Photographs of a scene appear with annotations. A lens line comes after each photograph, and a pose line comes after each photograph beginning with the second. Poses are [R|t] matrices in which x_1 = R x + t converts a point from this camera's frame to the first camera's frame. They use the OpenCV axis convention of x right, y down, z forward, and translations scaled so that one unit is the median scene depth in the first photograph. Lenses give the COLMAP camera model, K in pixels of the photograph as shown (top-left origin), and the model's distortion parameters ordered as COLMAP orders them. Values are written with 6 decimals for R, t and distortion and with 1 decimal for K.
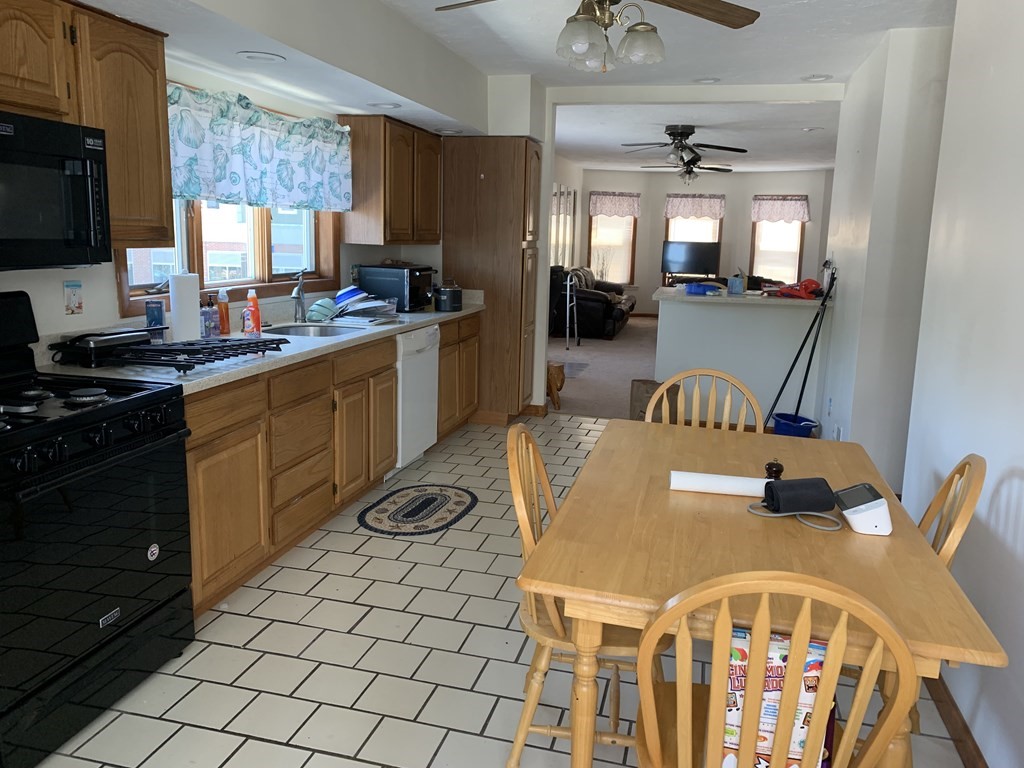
lens RADIAL K [[776.1, 0, 509.5], [0, 776.1, 369.7], [0, 0, 1]] dist [0.045654, -0.047179]
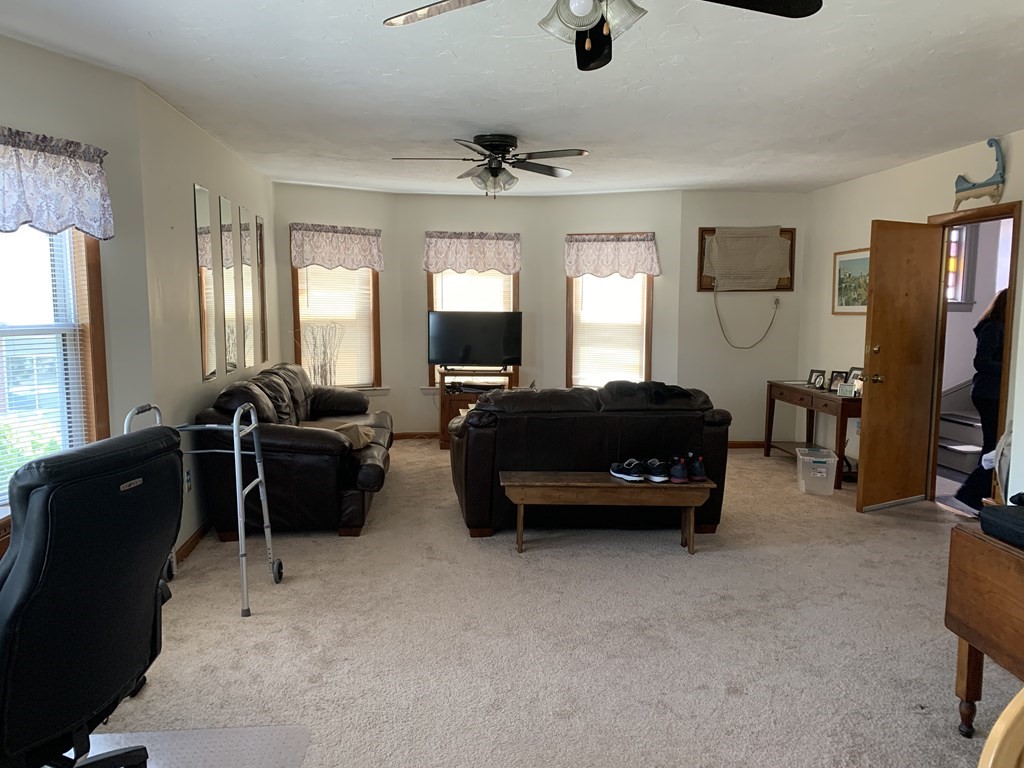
lens RADIAL K [[776.1, 0, 519.7], [0, 776.1, 394.4], [0, 0, 1]] dist [0.045654, -0.047179]
pose [[0.931934, -0.061661, 0.357348, 0.143494], [0.080307, 0.996062, -0.037562, -0.215323], [-0.353625, 0.063703, 0.933216, 1.241402]]
